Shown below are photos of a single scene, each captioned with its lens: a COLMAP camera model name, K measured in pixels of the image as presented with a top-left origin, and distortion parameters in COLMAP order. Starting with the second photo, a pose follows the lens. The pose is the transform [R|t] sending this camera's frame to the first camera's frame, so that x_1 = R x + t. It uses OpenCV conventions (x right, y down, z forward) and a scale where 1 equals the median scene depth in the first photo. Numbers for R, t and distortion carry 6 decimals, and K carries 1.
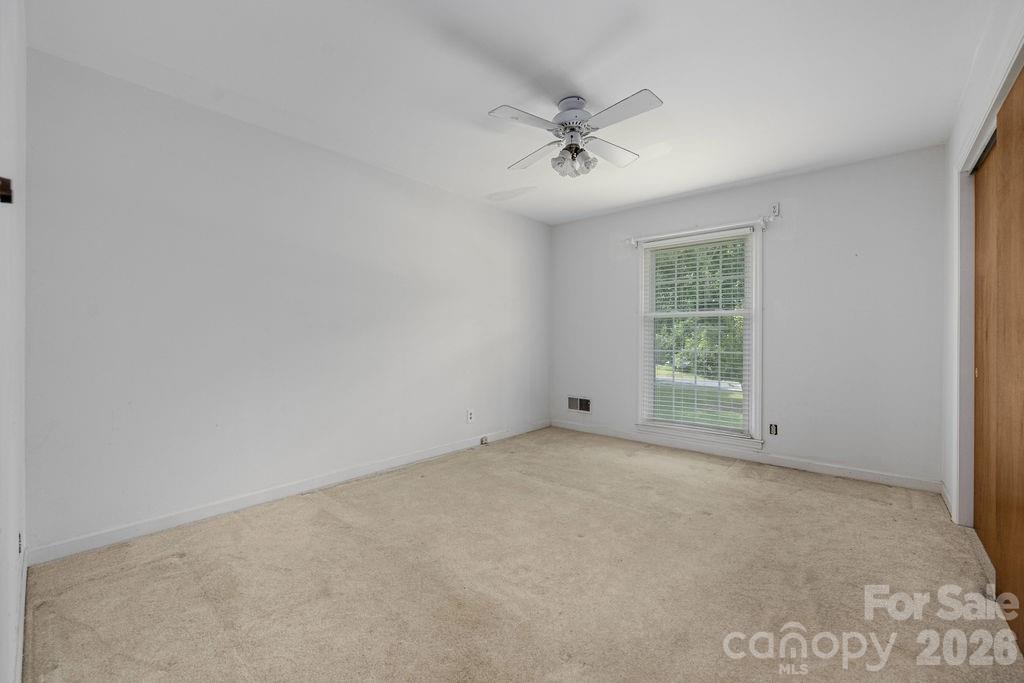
lens RADIAL K [[419.9, 0, 508.5], [0, 419.9, 339.7], [0, 0, 1]] dist [-0.003105, -0.000248]
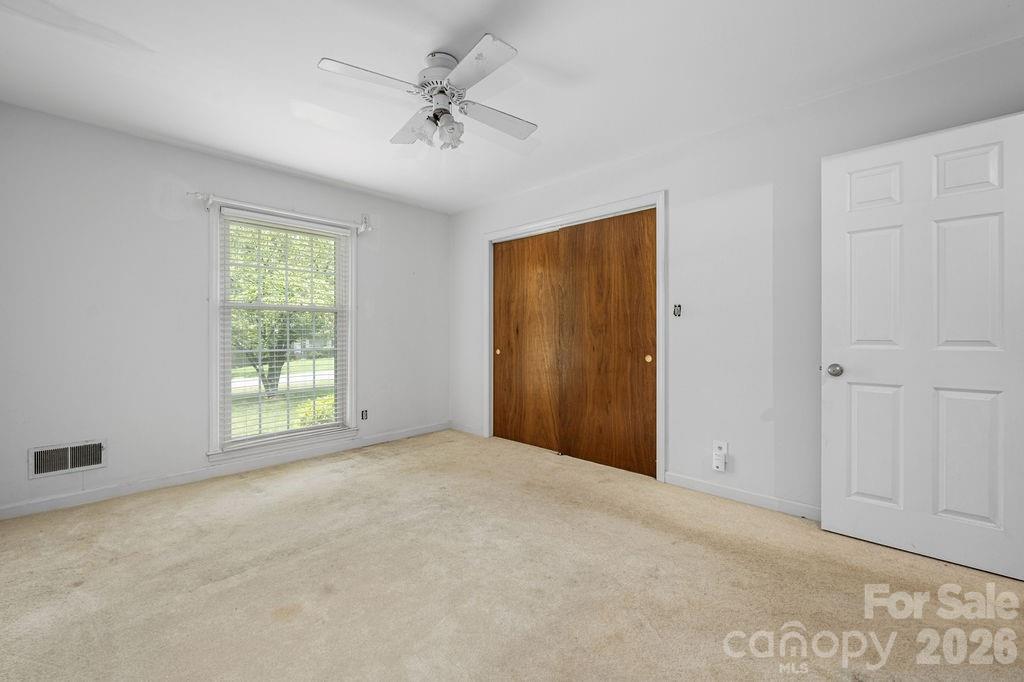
lens RADIAL K [[419.9, 0, 508.5], [0, 419.9, 339.2], [0, 0, 1]] dist [-0.003105, -0.000248]
pose [[0.046257, -0.017202, 0.998781, -0.473673], [0.008076, 0.999825, 0.016846, -0.005521], [-0.998897, 0.007287, 0.046388, 0.557763]]
